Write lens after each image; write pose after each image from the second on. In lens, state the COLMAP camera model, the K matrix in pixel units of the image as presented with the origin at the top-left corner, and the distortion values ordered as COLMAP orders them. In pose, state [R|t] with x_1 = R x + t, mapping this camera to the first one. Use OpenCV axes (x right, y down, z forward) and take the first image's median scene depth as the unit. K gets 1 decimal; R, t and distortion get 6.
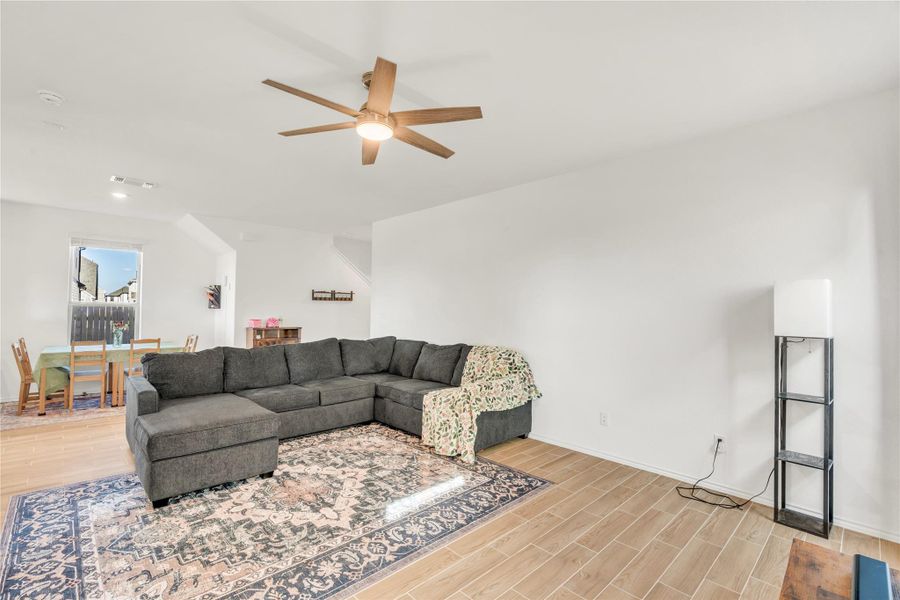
lens RADIAL K [[432.5, 0, 448.0], [0, 432.5, 304.2], [0, 0, 1]] dist [-0.002900, 0.000945]
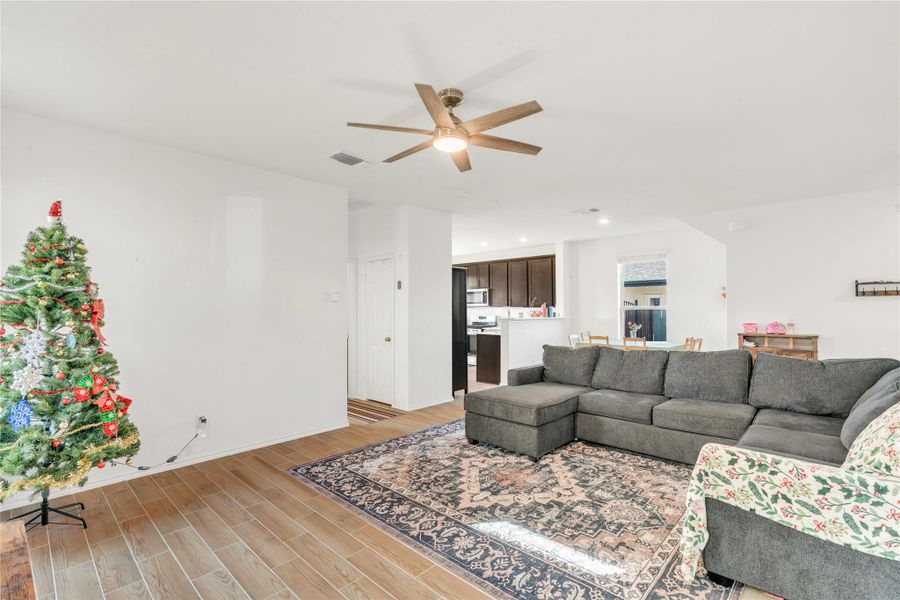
lens RADIAL K [[432.5, 0, 447.4], [0, 432.5, 302.6], [0, 0, 1]] dist [-0.002900, 0.000945]
pose [[-0.008736, -0.028801, -0.999547, 0.771523], [0.015332, 0.999464, -0.028933, 0.021900], [0.999844, -0.015578, -0.008289, 0.857732]]
